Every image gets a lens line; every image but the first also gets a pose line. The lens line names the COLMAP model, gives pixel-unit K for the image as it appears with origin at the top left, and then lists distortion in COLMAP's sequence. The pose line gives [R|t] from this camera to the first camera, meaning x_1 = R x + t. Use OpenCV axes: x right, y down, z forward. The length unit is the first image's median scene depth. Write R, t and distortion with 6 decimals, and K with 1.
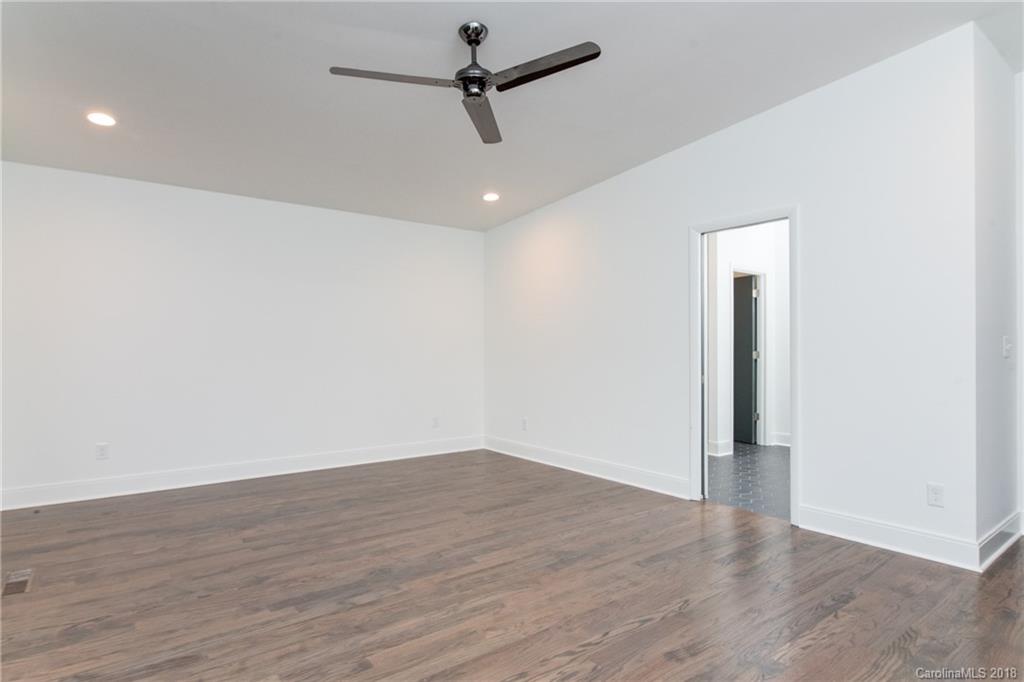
lens RADIAL K [[546.2, 0, 511.6], [0, 546.2, 339.7], [0, 0, 1]] dist [-0.013400, 0.000847]
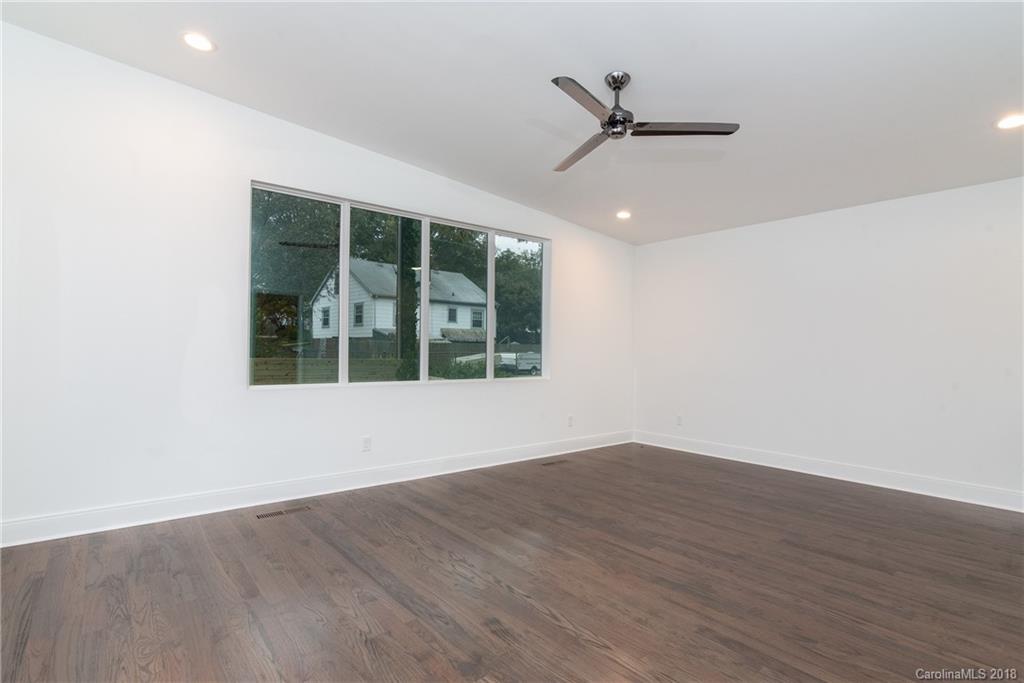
lens RADIAL K [[508.2, 0, 513.8], [0, 508.2, 347.5], [0, 0, 1]] dist [-0.010818, -0.001089]
pose [[0.039423, -0.003305, -0.999217, 0.971807], [0.003711, 0.999988, -0.003161, 0.008671], [0.999216, -0.003583, 0.039435, 0.718322]]
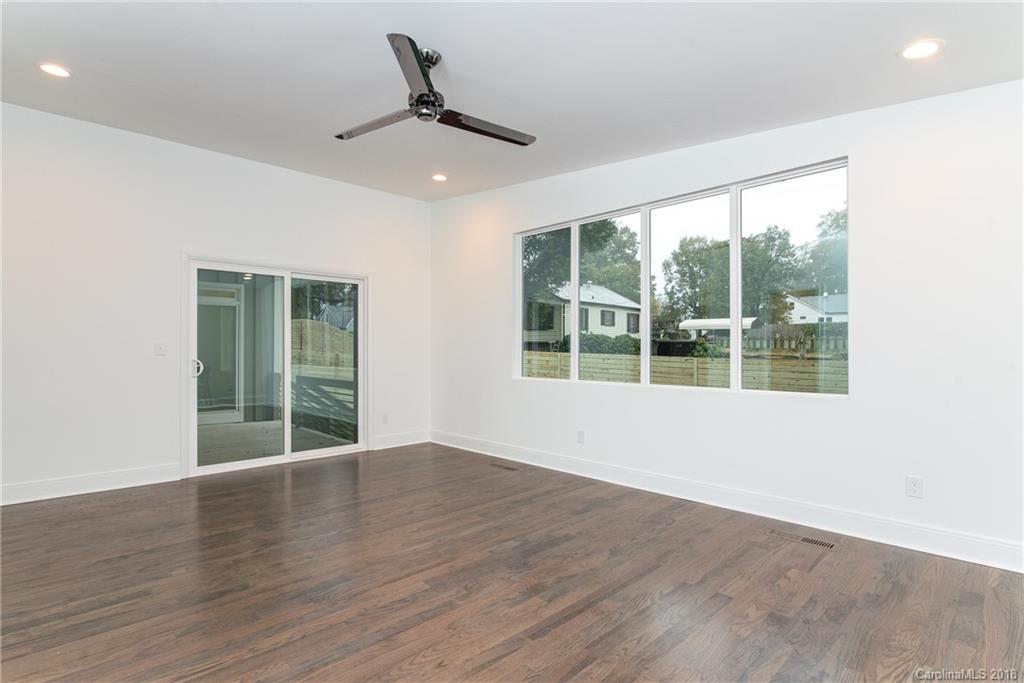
lens RADIAL K [[508.2, 0, 515.6], [0, 508.2, 346.2], [0, 0, 1]] dist [-0.010818, -0.001089]
pose [[-0.992766, 0.000134, -0.120062, -0.120004], [0.002801, 0.999753, -0.022044, 0.028453], [0.120029, -0.022221, -0.992522, 1.953856]]
